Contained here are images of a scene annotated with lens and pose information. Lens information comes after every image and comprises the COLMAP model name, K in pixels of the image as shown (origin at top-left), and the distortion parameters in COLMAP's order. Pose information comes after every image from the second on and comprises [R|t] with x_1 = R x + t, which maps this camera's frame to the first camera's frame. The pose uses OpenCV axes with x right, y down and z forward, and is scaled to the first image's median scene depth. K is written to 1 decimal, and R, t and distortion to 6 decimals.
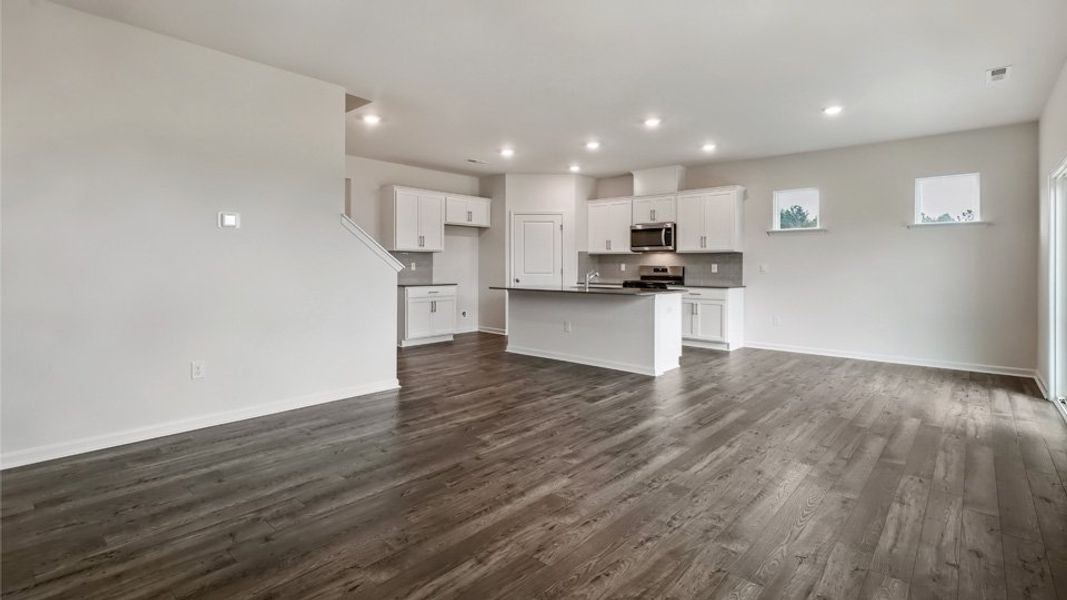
lens RADIAL K [[494.6, 0, 551.0], [0, 494.6, 265.2], [0, 0, 1]] dist [0.002030, 0.000630]
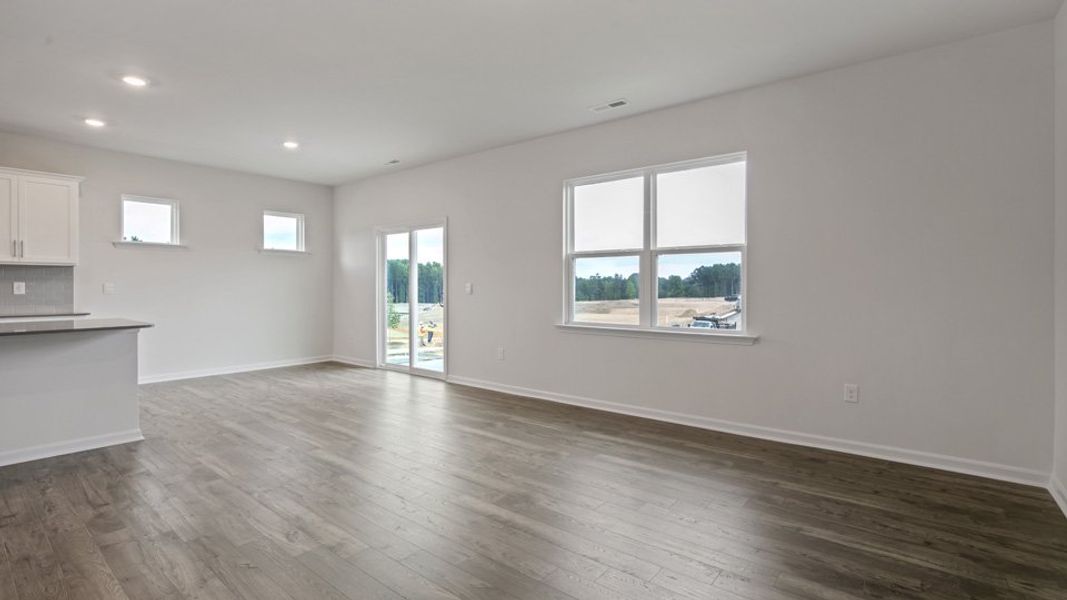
lens RADIAL K [[494.6, 0, 535.6], [0, 494.6, 291.5], [0, 0, 1]] dist [0.002030, 0.000630]
pose [[-0.021920, -0.021217, 0.999535, -0.949718], [-0.002310, 0.999773, 0.021171, -0.013679], [-0.999757, -0.001845, -0.021964, 0.835018]]
